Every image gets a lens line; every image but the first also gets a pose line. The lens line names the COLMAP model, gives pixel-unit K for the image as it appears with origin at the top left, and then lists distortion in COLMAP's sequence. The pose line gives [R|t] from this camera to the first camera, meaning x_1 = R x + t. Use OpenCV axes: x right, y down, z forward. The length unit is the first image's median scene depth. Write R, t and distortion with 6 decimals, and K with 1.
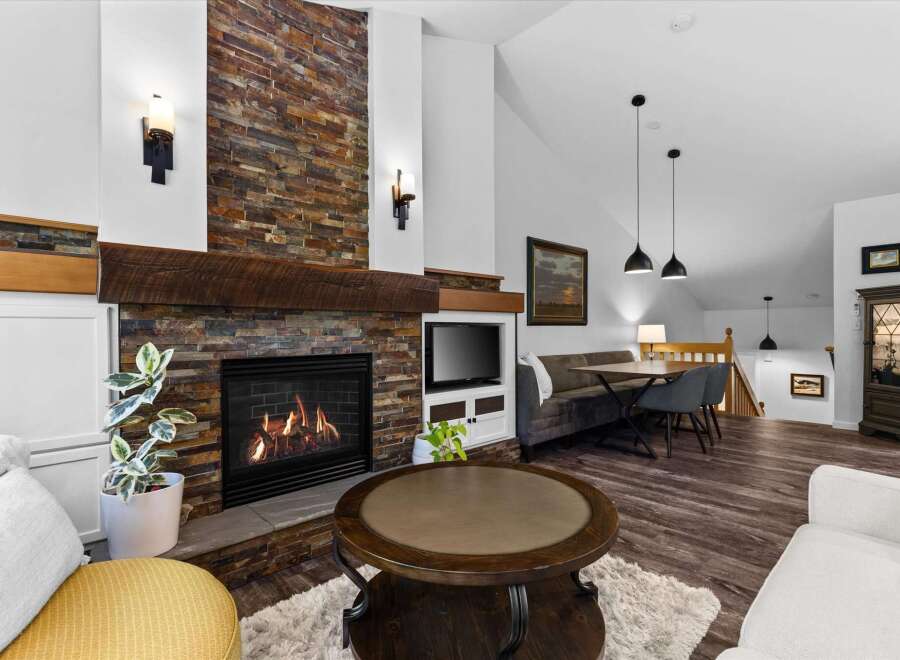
lens RADIAL K [[445.6, 0, 450.0], [0, 445.6, 330.0], [0, 0, 1]] dist [0.009940, -0.000698]
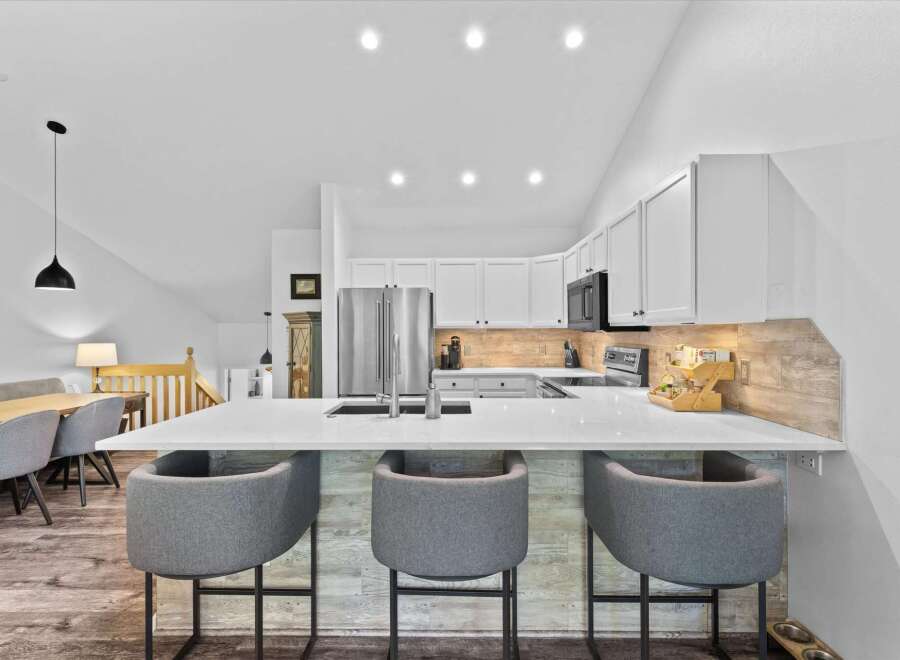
lens RADIAL K [[445.6, 0, 450.0], [0, 445.6, 330.0], [0, 0, 1]] dist [0.009940, -0.000698]
pose [[0.698532, 0.009675, 0.715513, 0.679145], [-0.005963, 0.999953, -0.007700, -0.071933], [-0.715554, 0.001112, 0.698557, -0.023161]]
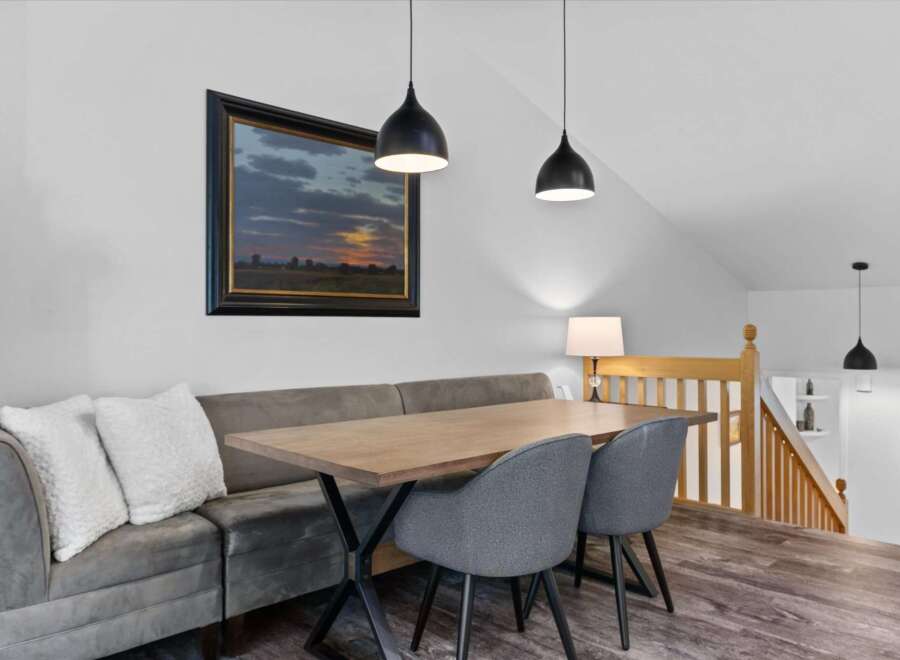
lens RADIAL K [[656.5, 0, 450.0], [0, 656.5, 330.0], [0, 0, 1]] dist [0.003281, 0.001995]
pose [[0.999978, 0.006551, 0.001306, 0.641728], [-0.006555, 0.999973, 0.003341, -0.000060], [-0.001284, -0.003349, 0.999994, 0.685127]]
